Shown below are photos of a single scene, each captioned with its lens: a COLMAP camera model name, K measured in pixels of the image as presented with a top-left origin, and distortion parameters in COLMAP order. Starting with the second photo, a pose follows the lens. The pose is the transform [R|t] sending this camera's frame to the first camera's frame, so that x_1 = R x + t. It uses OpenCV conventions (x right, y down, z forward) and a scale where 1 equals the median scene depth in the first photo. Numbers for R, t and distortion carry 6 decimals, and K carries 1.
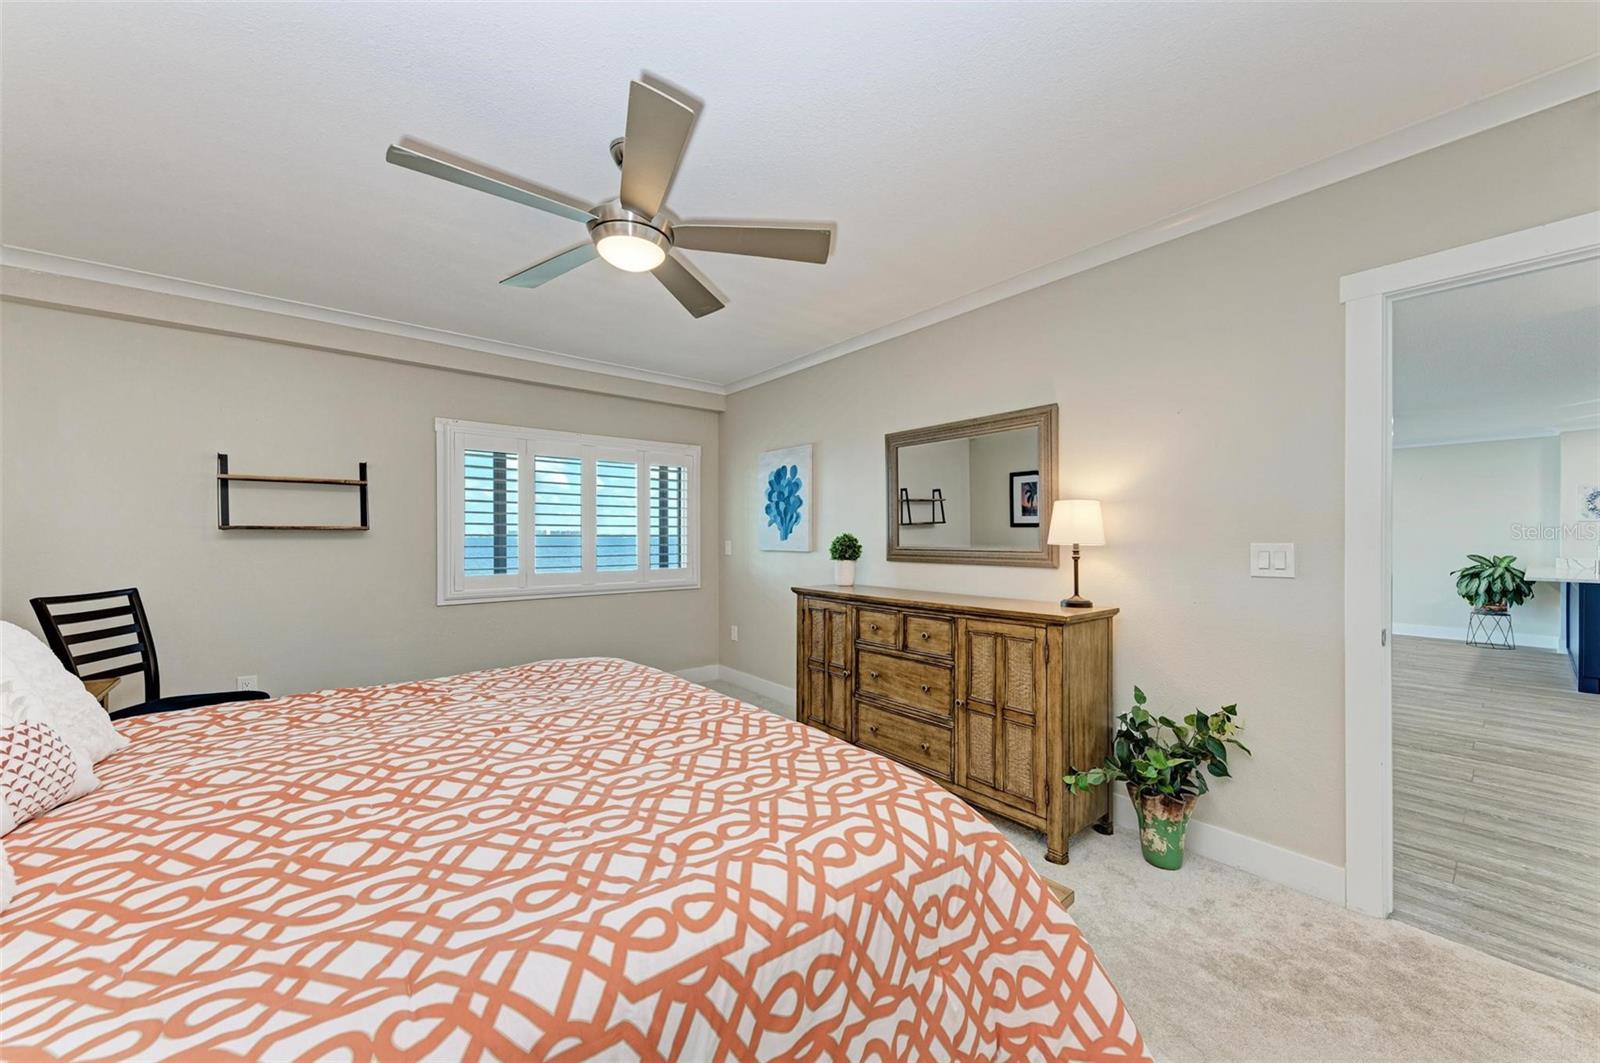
lens RADIAL K [[574.6, 0, 806.5], [0, 574.6, 529.7], [0, 0, 1]] dist [0.003105, 0.000116]
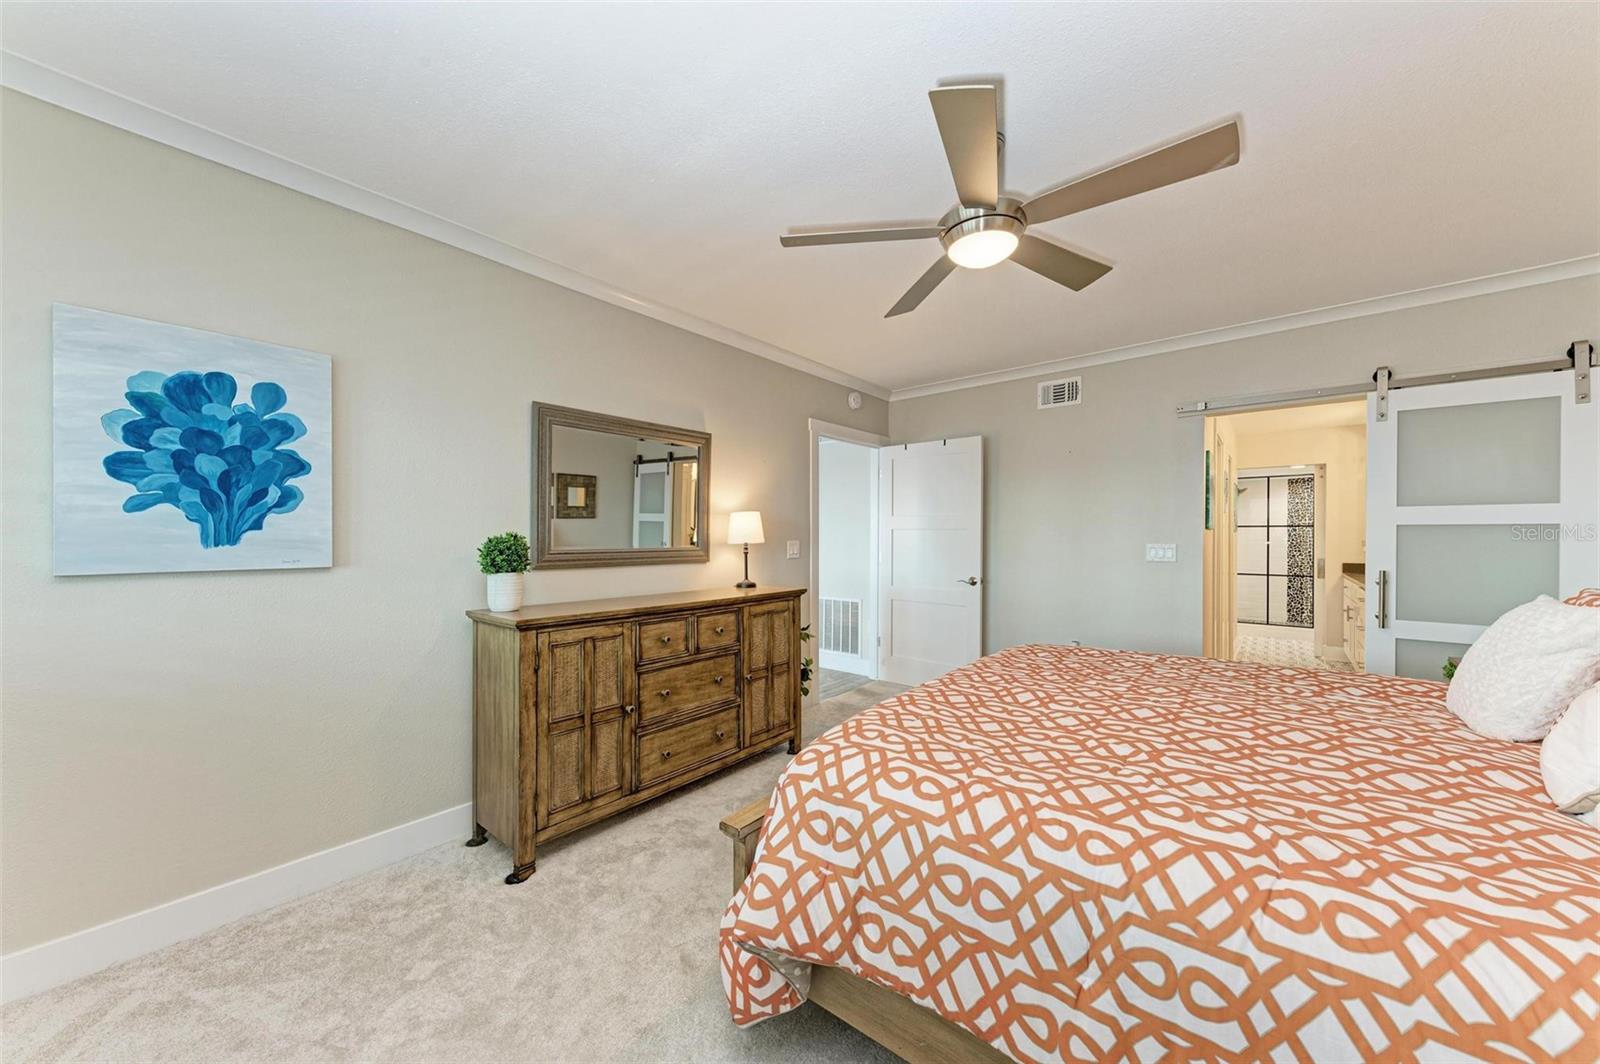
lens RADIAL K [[574.6, 0, 767.3], [0, 574.6, 538.9], [0, 0, 1]] dist [0.003105, 0.000116]
pose [[-0.142403, -0.003979, 0.989801, -0.679424], [-0.012959, 0.999914, 0.002155, 0.008873], [-0.989724, -0.012520, -0.142443, 0.845591]]
